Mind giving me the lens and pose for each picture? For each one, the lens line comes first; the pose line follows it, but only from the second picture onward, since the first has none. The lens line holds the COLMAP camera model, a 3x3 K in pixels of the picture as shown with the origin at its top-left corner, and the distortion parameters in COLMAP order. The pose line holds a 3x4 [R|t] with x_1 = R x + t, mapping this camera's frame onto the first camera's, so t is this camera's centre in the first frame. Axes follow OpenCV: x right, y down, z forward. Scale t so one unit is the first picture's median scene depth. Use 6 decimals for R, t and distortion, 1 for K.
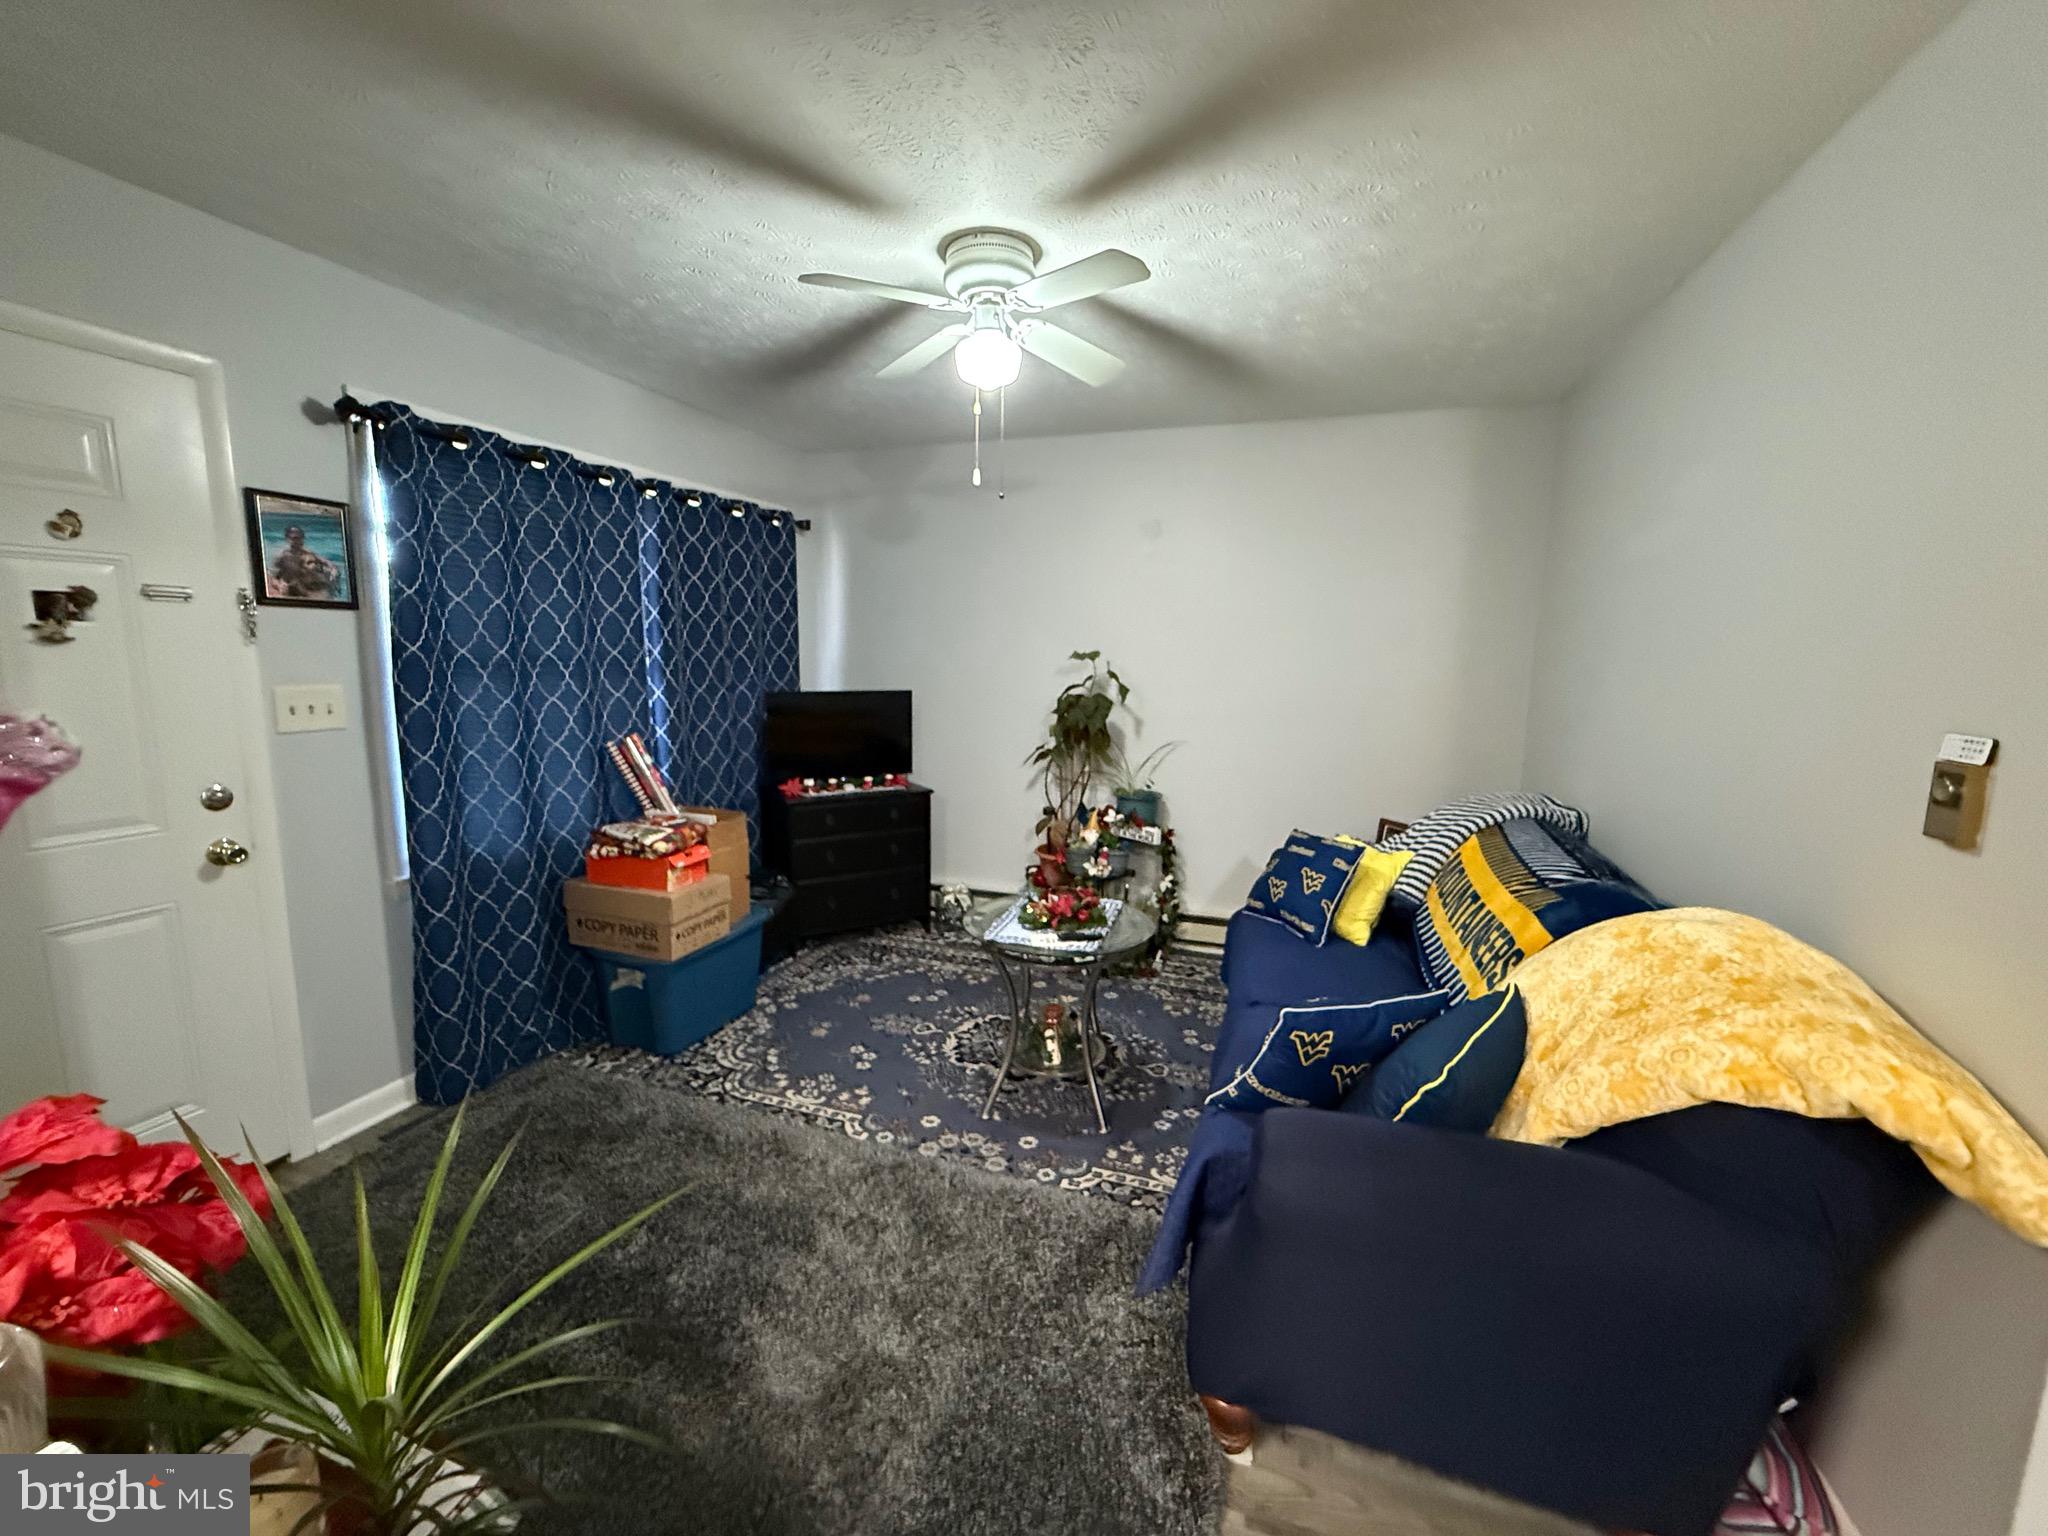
lens RADIAL K [[820.0, 0, 1024.0], [0, 820.0, 768.0], [0, 0, 1]] dist [-0.001967, -0.000339]
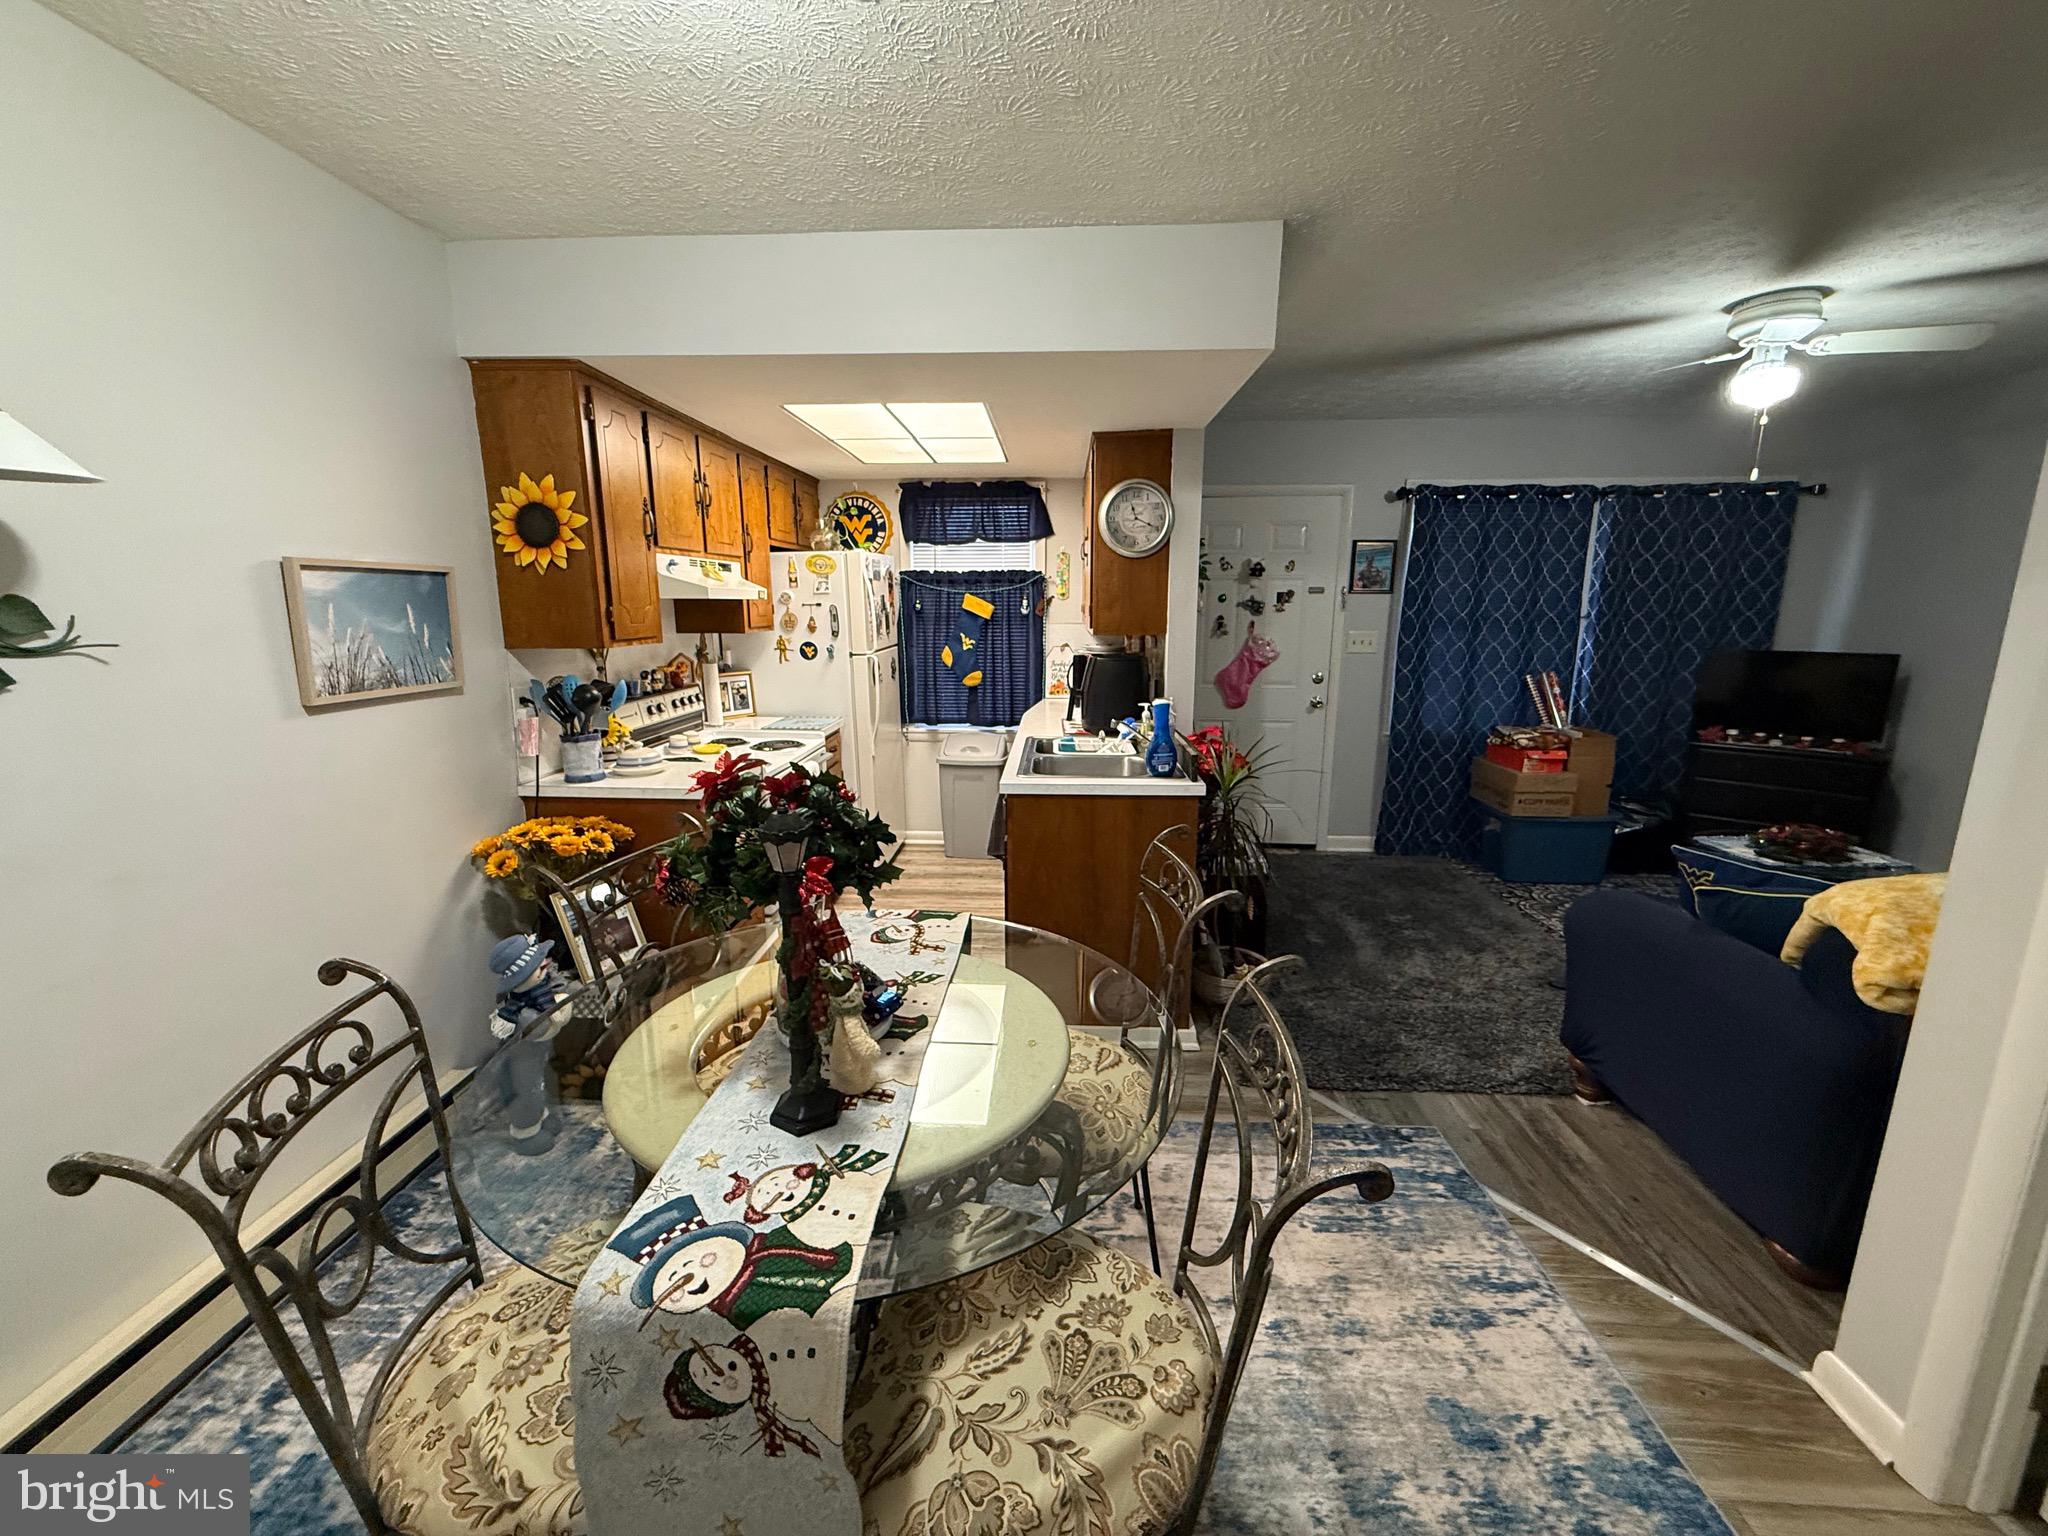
lens RADIAL K [[820.0, 0, 1024.0], [0, 820.0, 768.0], [0, 0, 1]] dist [-0.001967, -0.000339]
pose [[0.280053, 0.174276, -0.944033, 0.751231], [-0.130794, 0.981140, 0.142326, 0.046939], [0.951033, 0.083615, 0.297565, -0.341736]]
